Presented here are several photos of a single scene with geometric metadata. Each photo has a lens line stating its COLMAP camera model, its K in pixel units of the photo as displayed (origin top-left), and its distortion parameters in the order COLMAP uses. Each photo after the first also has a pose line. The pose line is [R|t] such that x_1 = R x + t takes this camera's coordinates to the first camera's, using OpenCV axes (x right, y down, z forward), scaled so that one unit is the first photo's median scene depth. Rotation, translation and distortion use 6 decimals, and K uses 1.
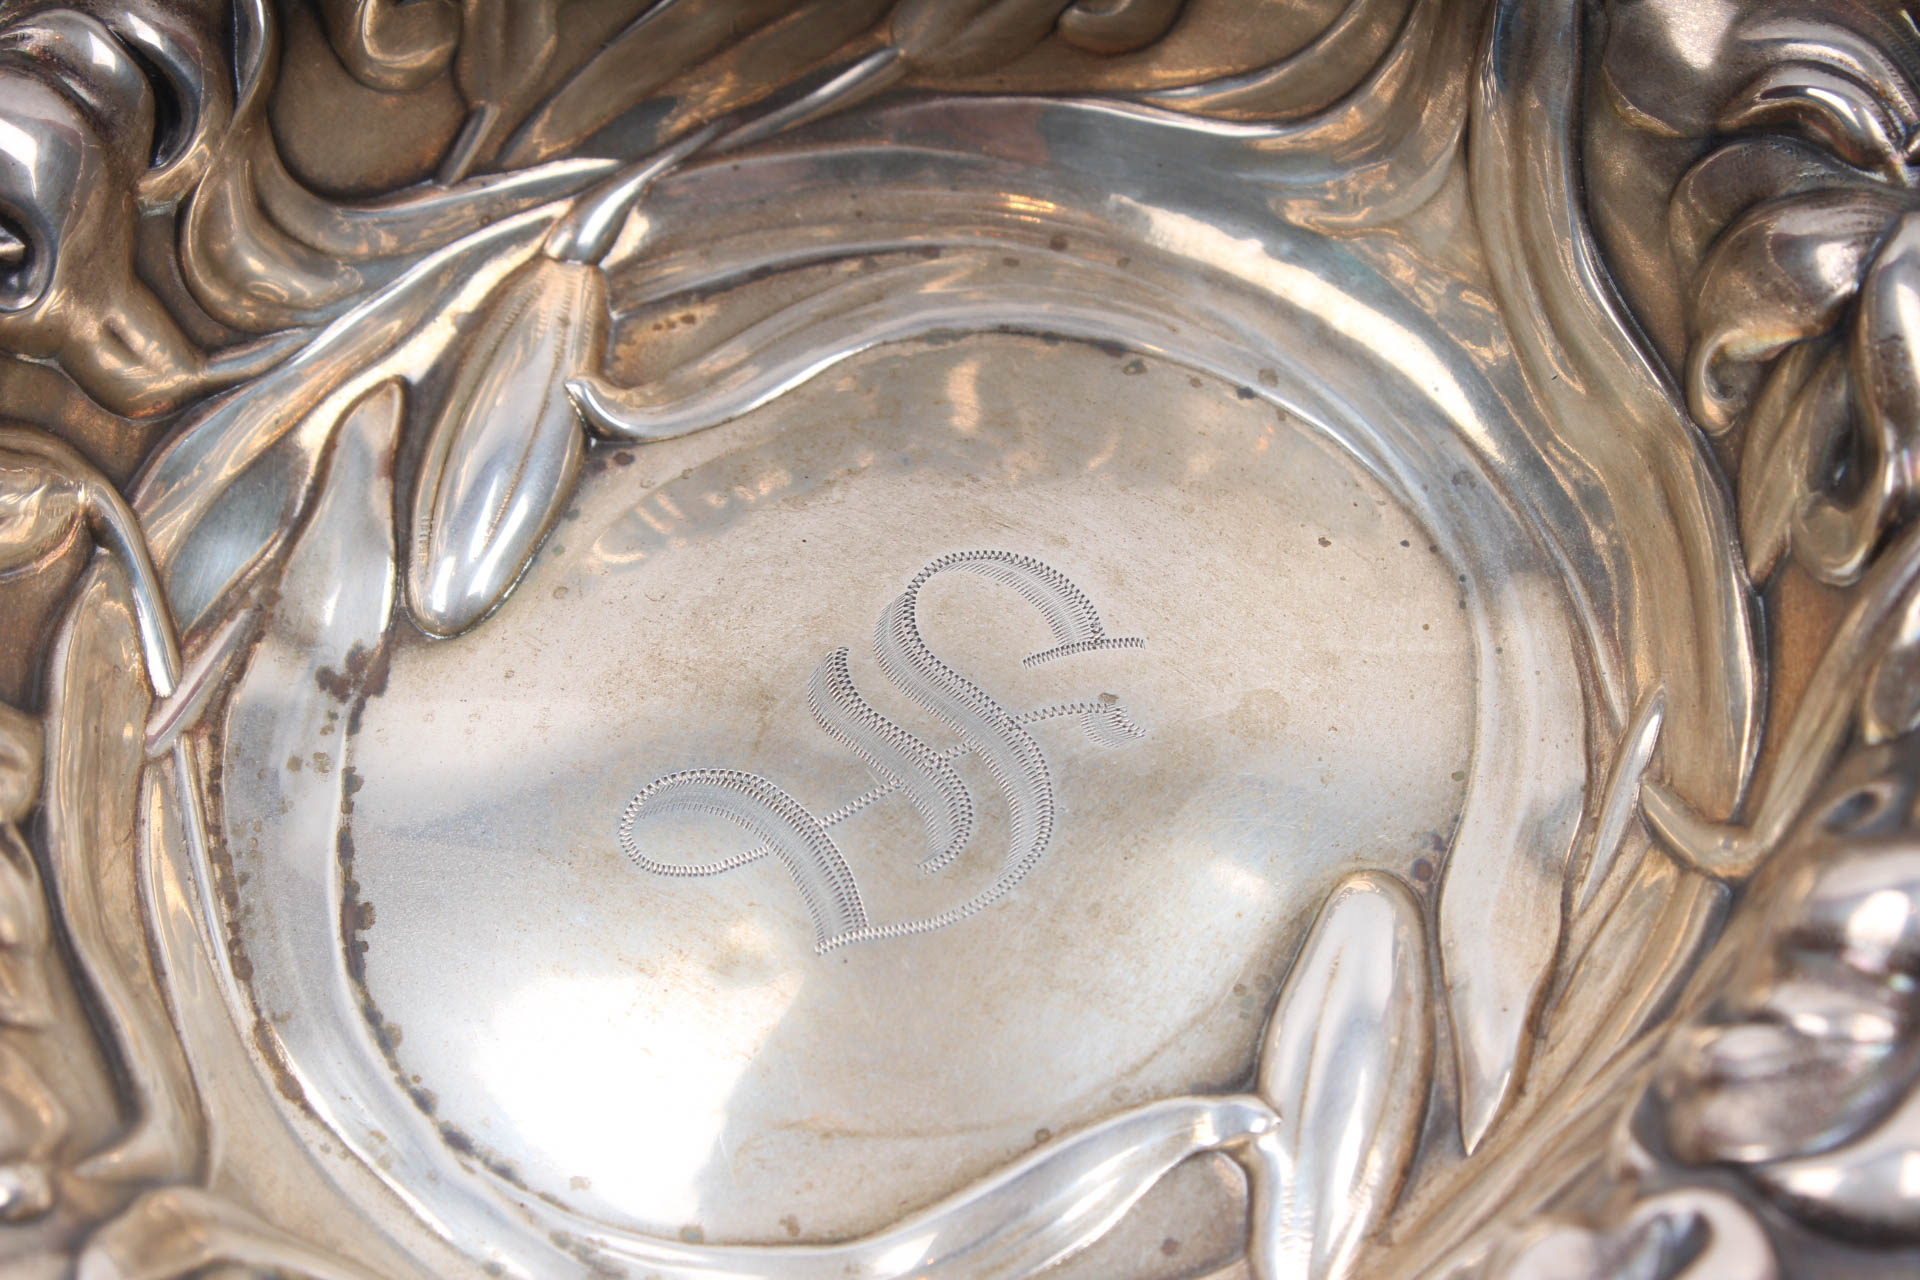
lens RADIAL K [[4448.3, 0, 960.0], [0, 4448.3, 640.0], [0, 0, 1]] dist [0.040422, 0.100090]
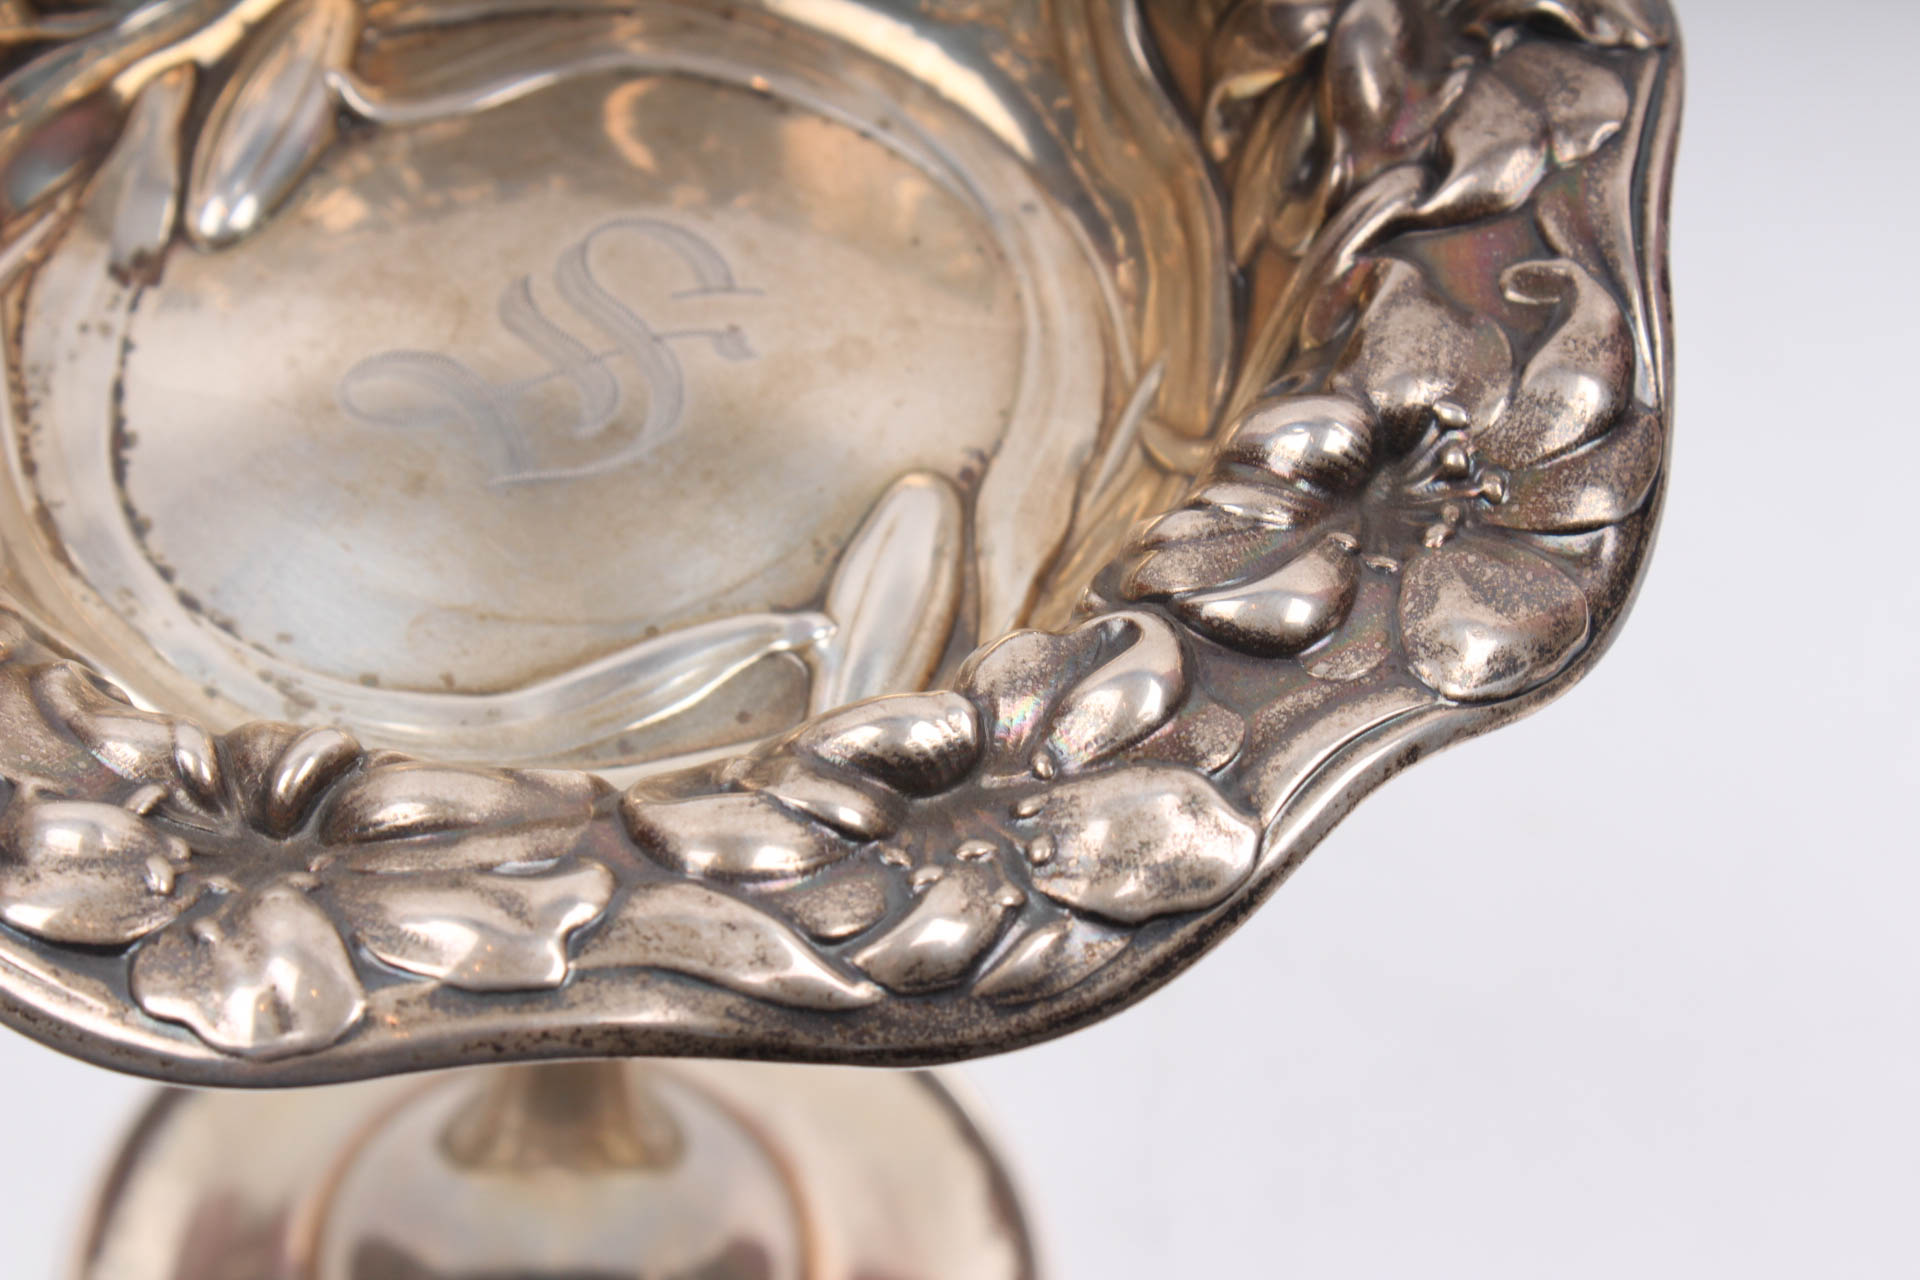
lens RADIAL K [[4448.3, 0, 960.0], [0, 4448.3, 640.0], [0, 0, 1]] dist [0.040422, 0.100090]
pose [[0.994517, 0.084202, 0.062012, 0.026971], [-0.078411, 0.992801, -0.090536, 0.217741], [-0.069189, 0.085178, 0.993961, -0.269391]]
